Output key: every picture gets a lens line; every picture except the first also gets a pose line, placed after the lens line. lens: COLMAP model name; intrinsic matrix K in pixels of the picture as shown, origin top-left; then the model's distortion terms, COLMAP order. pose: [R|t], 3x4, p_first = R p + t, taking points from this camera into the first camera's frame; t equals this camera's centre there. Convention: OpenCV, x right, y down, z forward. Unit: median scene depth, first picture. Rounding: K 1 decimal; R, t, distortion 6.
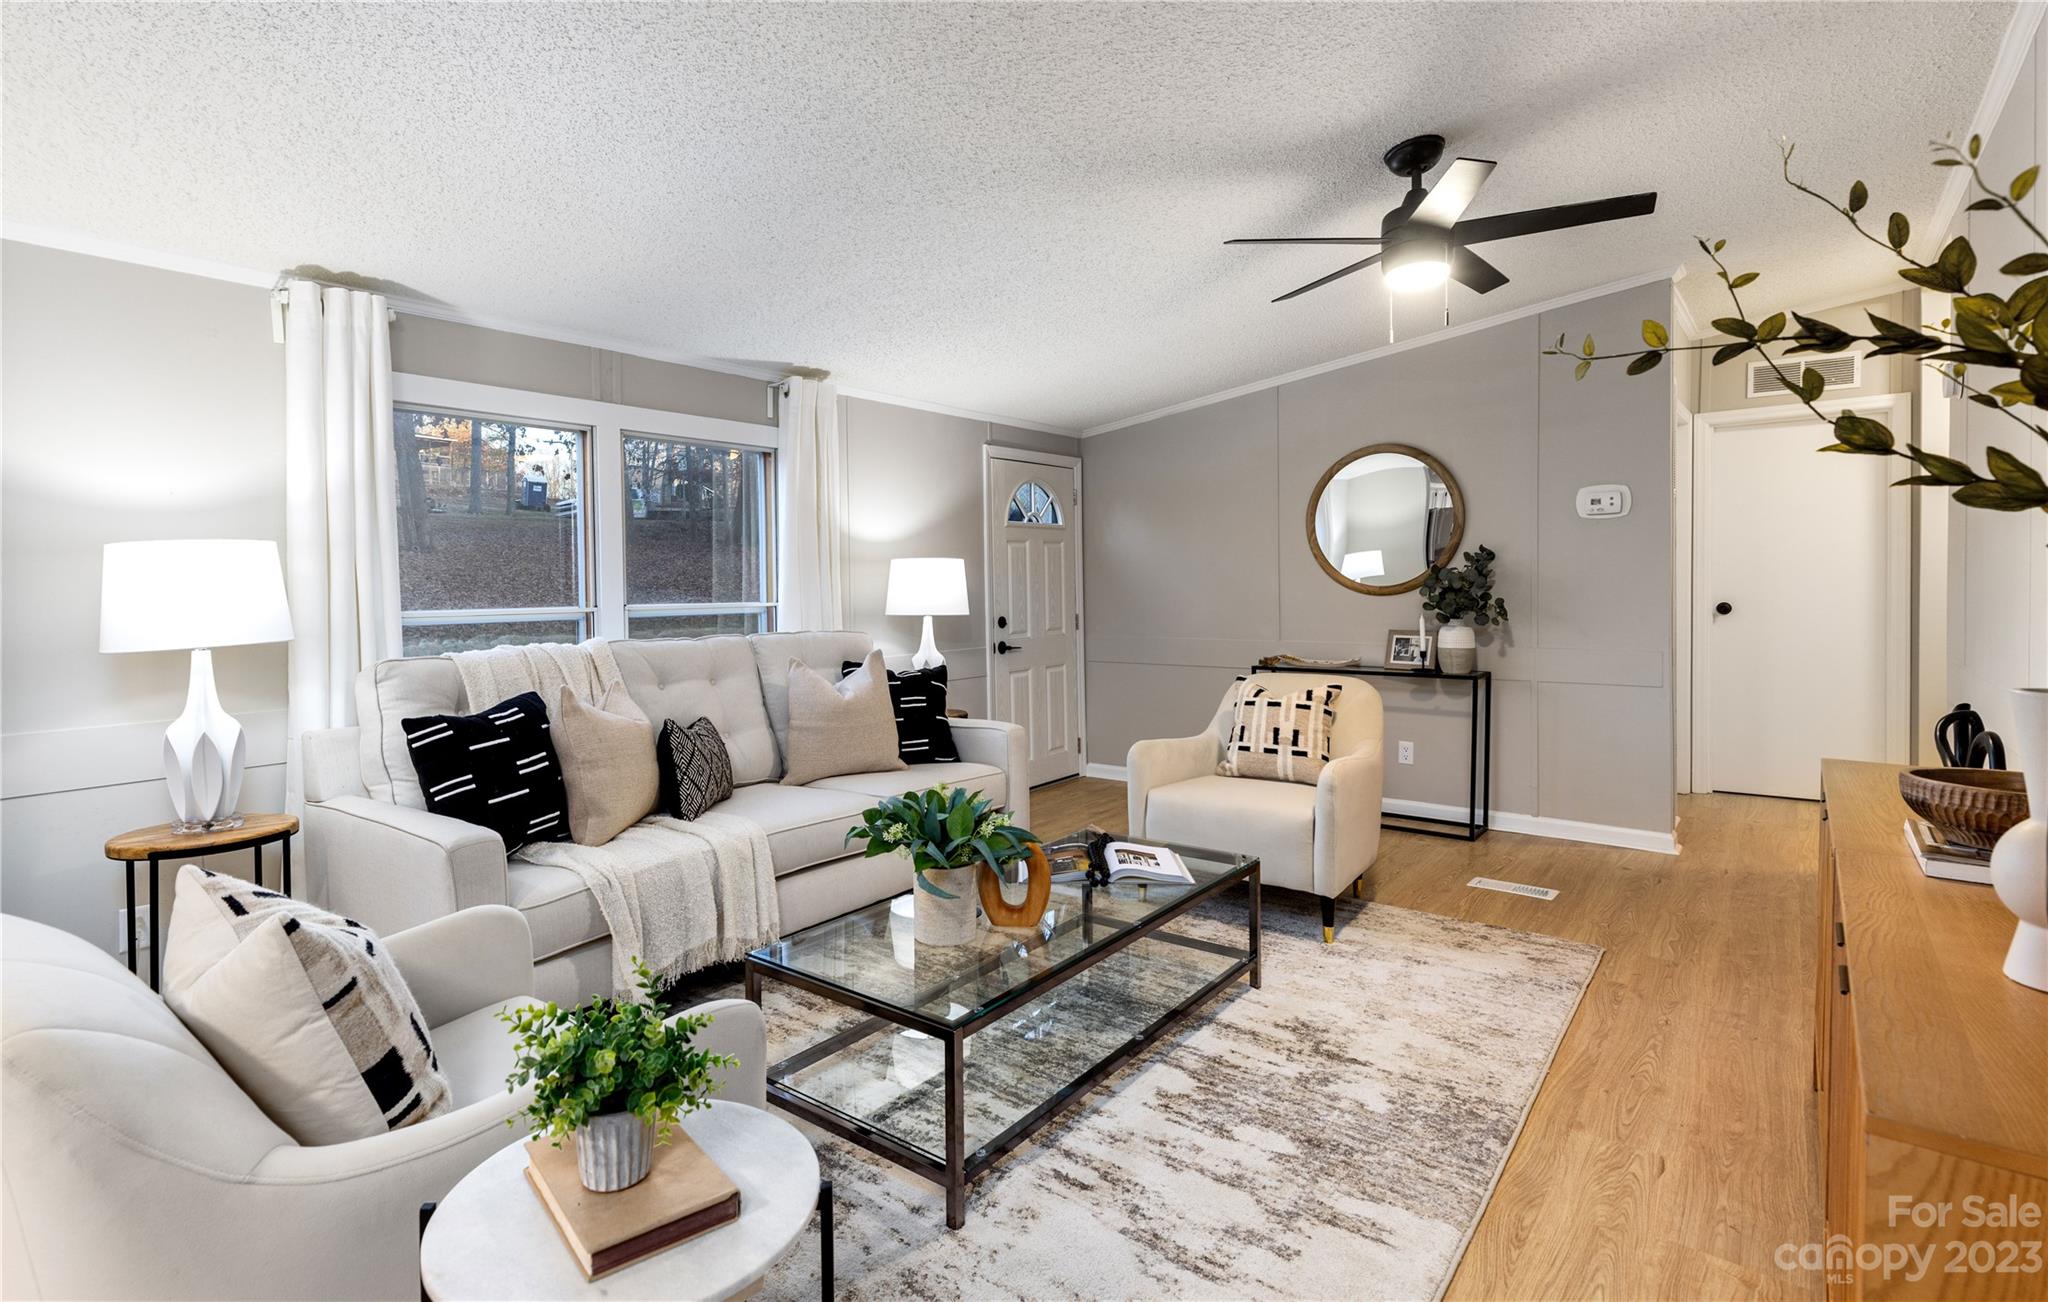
lens RADIAL K [[1000.2, 0, 1020.8], [0, 1000.2, 634.6], [0, 0, 1]] dist [-0.004387, -0.000520]
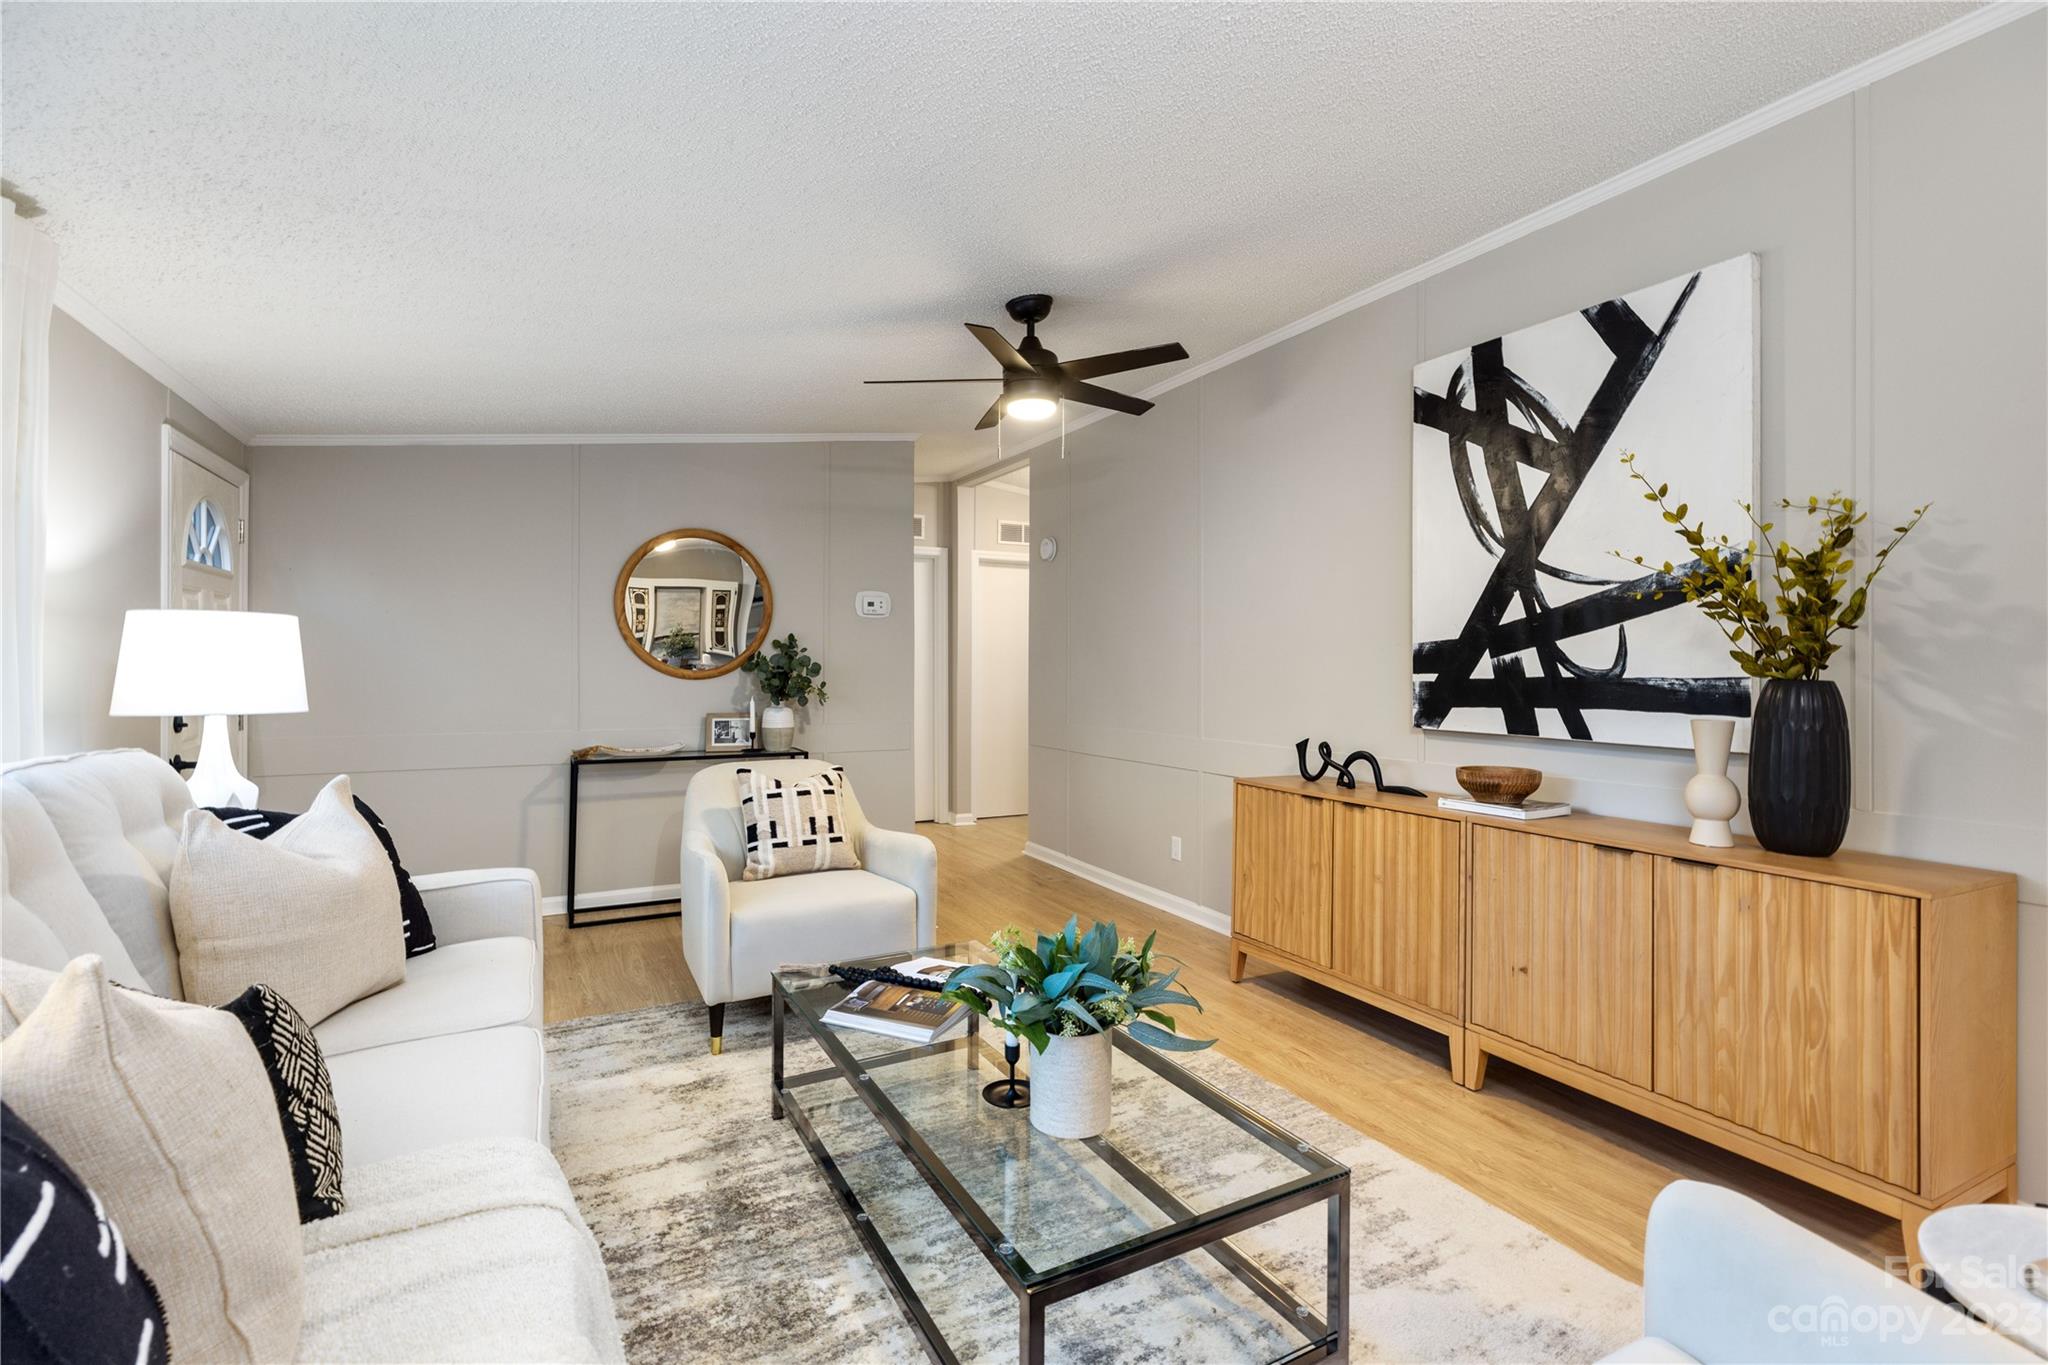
lens RADIAL K [[923.6, 0, 1023.1], [0, 923.6, 675.0], [0, 0, 1]] dist [0.005955, -0.000283]
pose [[0.407391, 0.004949, 0.913240, -0.373071], [0.036660, 0.999091, -0.021769, -0.012822], [-0.912518, 0.042348, 0.406839, 0.357567]]
